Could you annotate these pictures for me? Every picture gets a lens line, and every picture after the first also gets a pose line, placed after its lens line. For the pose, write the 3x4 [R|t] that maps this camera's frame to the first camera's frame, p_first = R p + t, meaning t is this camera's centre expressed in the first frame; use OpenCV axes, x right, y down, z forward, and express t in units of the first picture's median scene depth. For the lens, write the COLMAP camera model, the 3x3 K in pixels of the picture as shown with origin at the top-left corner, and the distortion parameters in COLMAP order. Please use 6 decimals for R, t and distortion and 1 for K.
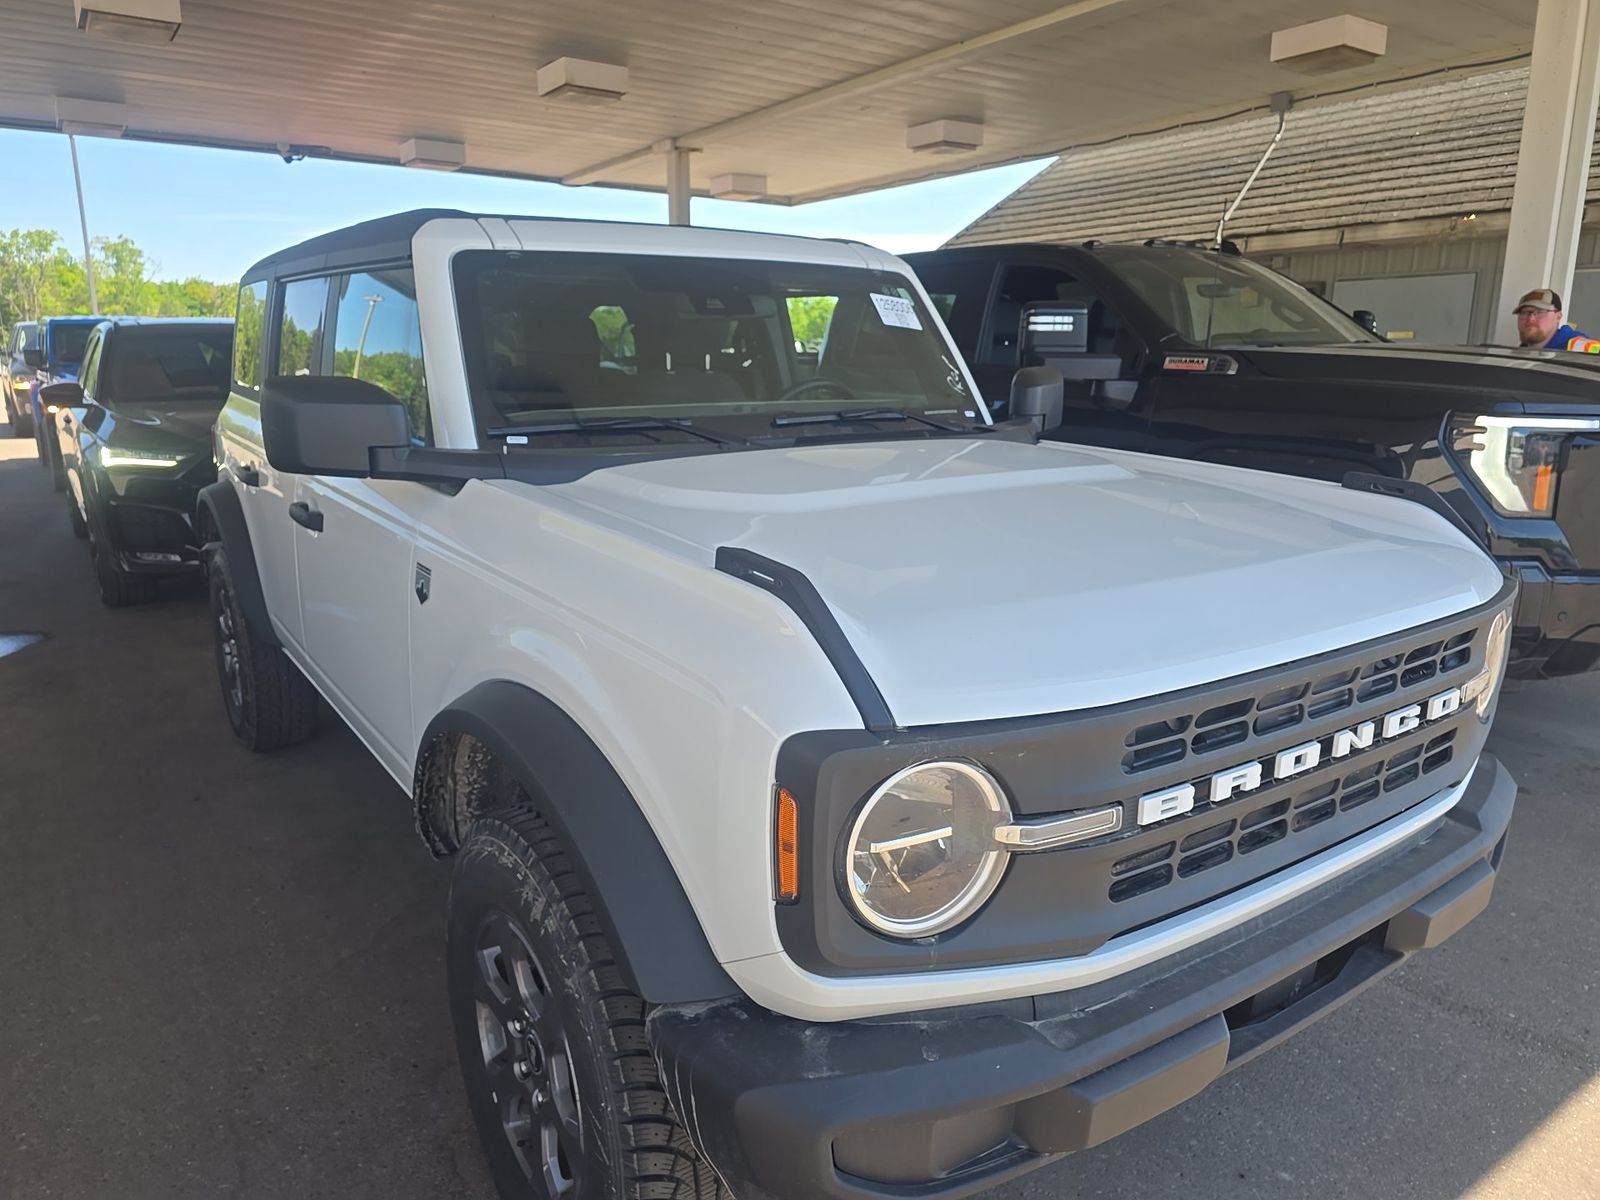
lens RADIAL K [[1101.5, 0, 800.0], [0, 1101.5, 600.0], [0, 0, 1]] dist [0.056495, -0.046693]
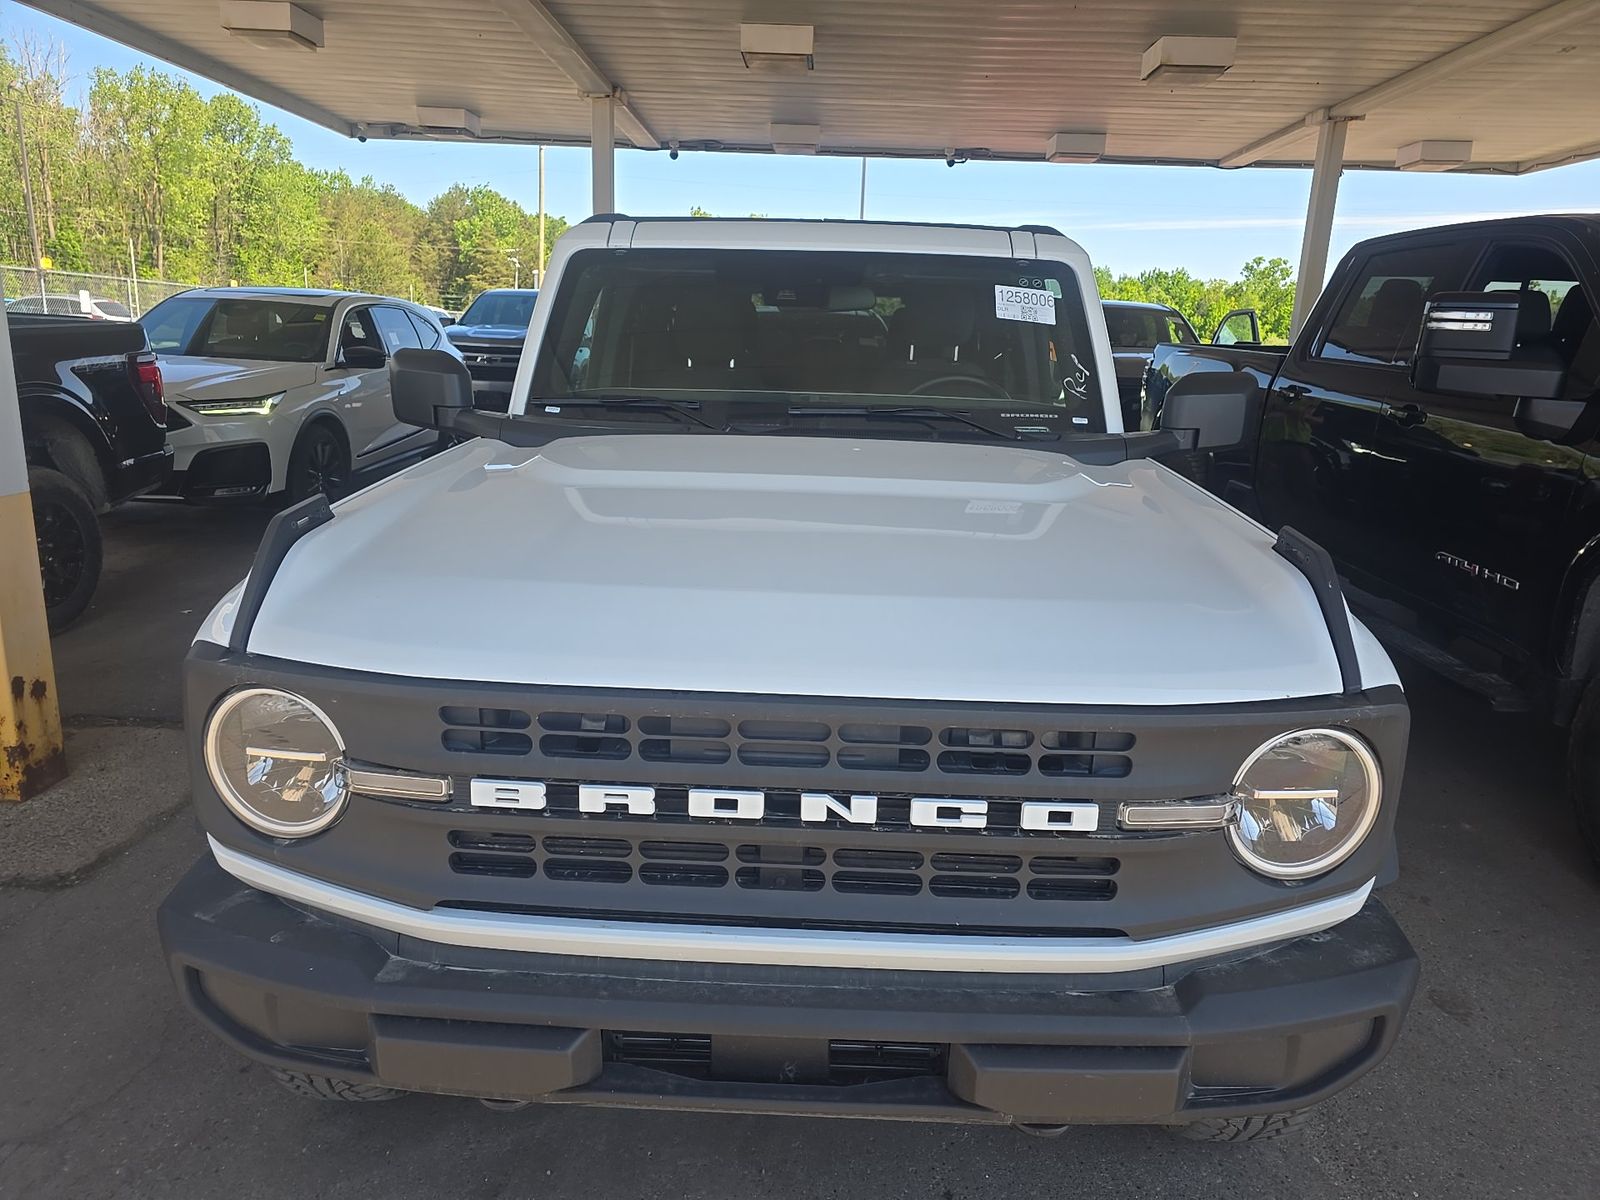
lens RADIAL K [[1101.5, 0, 800.0], [0, 1101.5, 600.0], [0, 0, 1]] dist [0.056495, -0.046693]
pose [[0.801083, 0.166001, -0.575074, 0.336502], [-0.160595, 0.985154, 0.060665, -0.029156], [0.576607, 0.043756, 0.815849, 0.098520]]
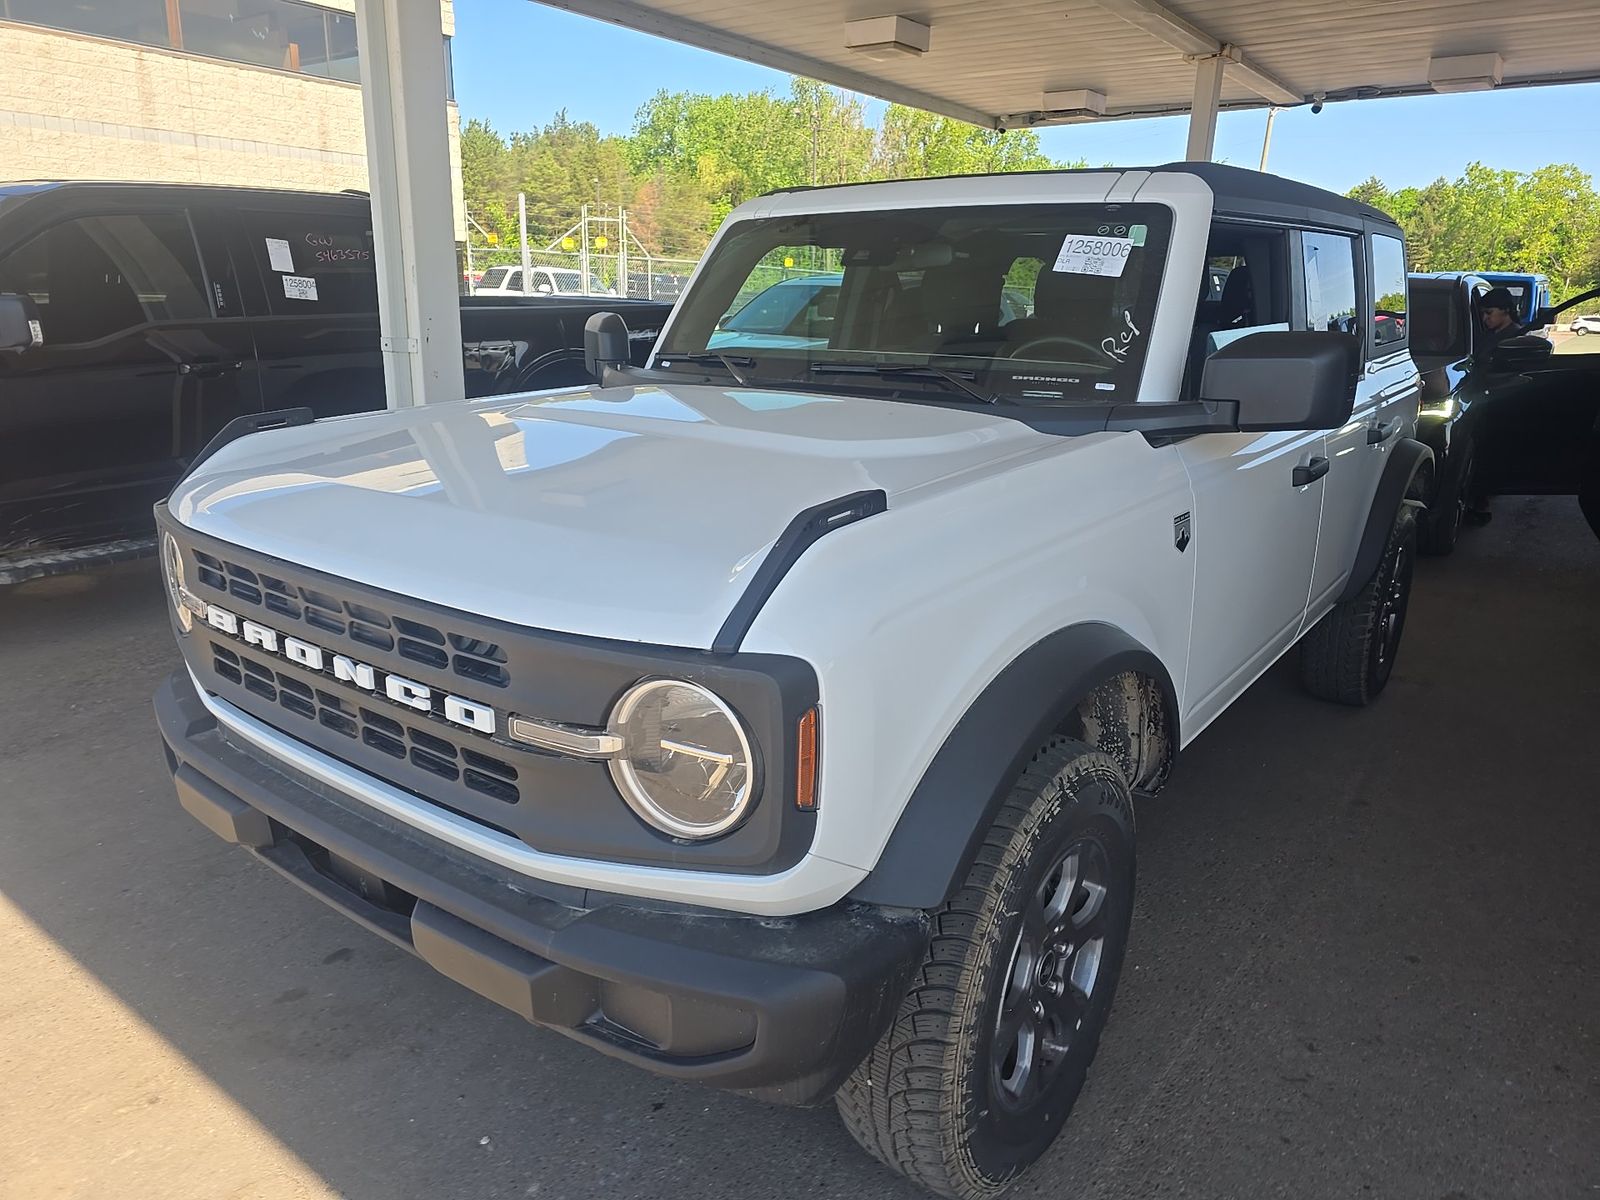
lens RADIAL K [[1088.9, 0, 784.8], [0, 1088.9, 595.1], [0, 0, 1]] dist [0.076747, -0.058158]
pose [[0.296255, 0.258724, -0.919399, 0.553174], [-0.227557, 0.954012, 0.195139, -0.084487], [0.927605, 0.151405, 0.341505, 0.361456]]
